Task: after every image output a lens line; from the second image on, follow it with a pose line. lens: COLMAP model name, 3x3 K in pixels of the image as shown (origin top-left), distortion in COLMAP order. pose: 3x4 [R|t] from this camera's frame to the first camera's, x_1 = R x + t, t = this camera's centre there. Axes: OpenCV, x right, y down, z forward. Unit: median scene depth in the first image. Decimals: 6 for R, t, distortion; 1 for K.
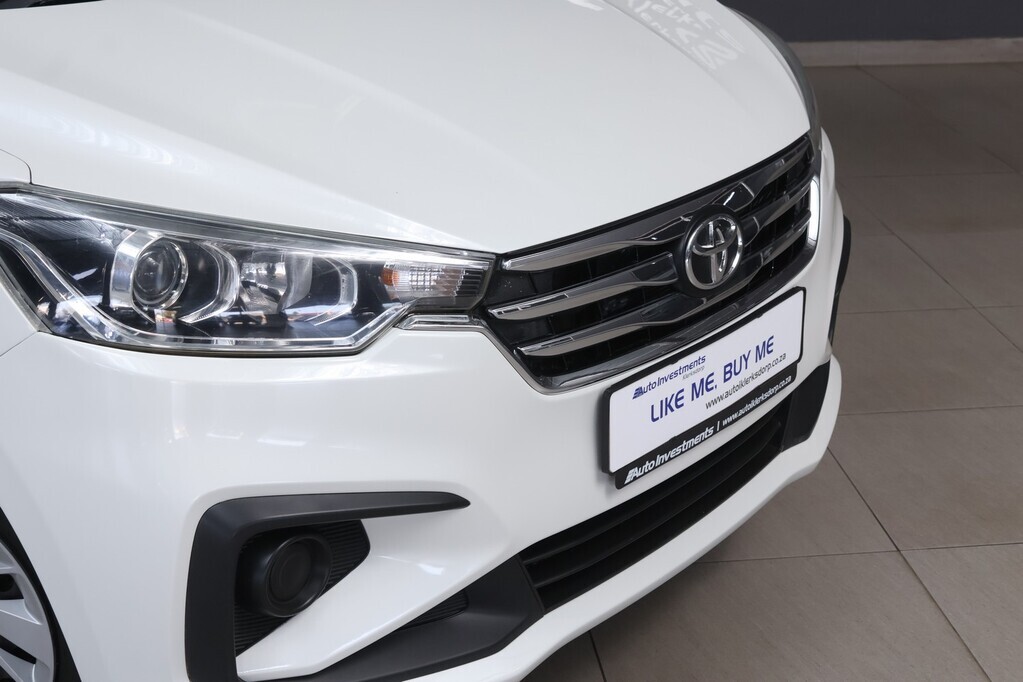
lens RADIAL K [[1771.8, 0, 511.5], [0, 1771.8, 341.0], [0, 0, 1]] dist [0.063900, 0.008796]
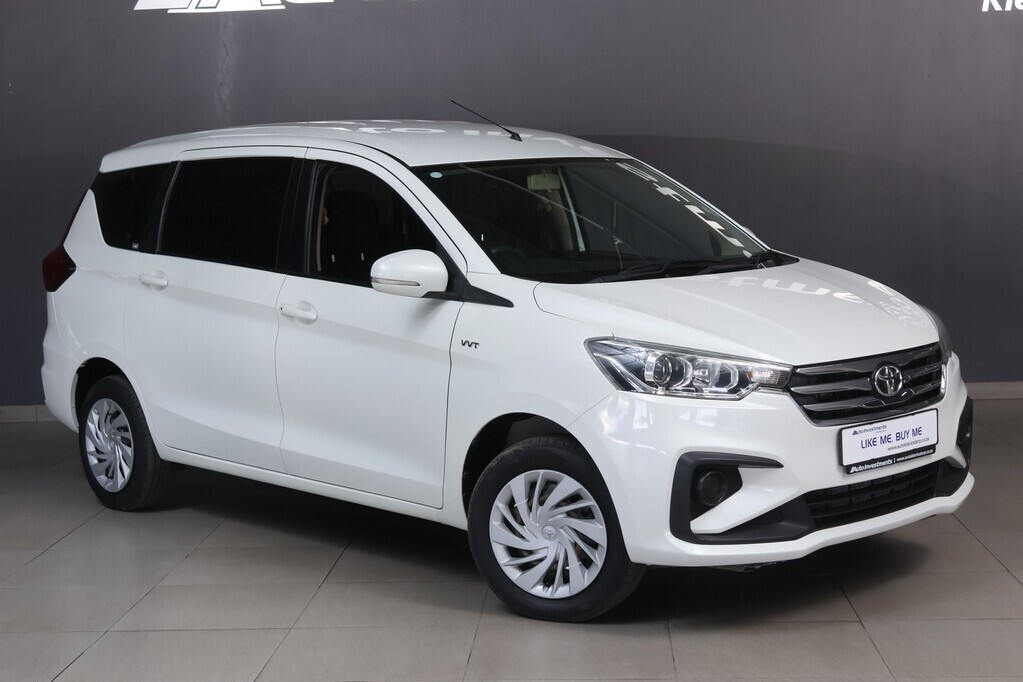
lens RADIAL K [[1740.5, 0, 511.5], [0, 1740.5, 341.0], [0, 0, 1]] dist [0.002400, 0.111304]
pose [[0.985943, -0.016890, -0.166226, 0.008323], [-0.024776, 0.969100, -0.245422, 0.490681], [0.165235, 0.246090, 0.955059, -1.316972]]
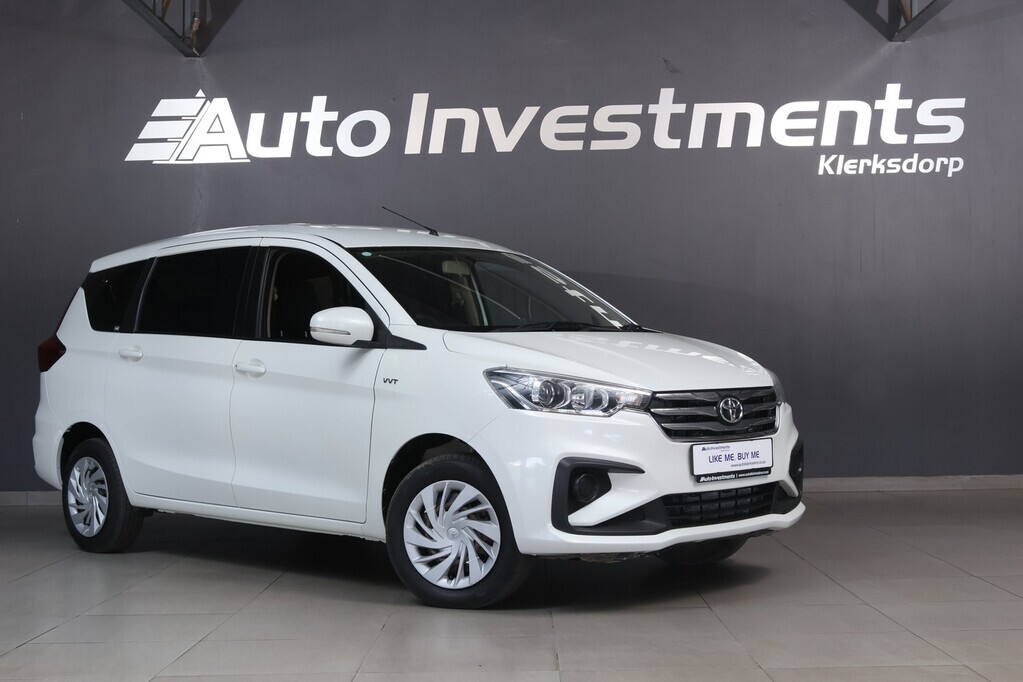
lens RADIAL K [[1486.6, 0, 511.5], [0, 1486.6, 341.0], [0, 0, 1]] dist [-0.027682, 0.101123]
pose [[0.992637, -0.021347, -0.119235, 0.053313], [-0.022934, 0.933426, -0.358036, 0.737972], [0.118940, 0.358134, 0.926063, -1.338239]]
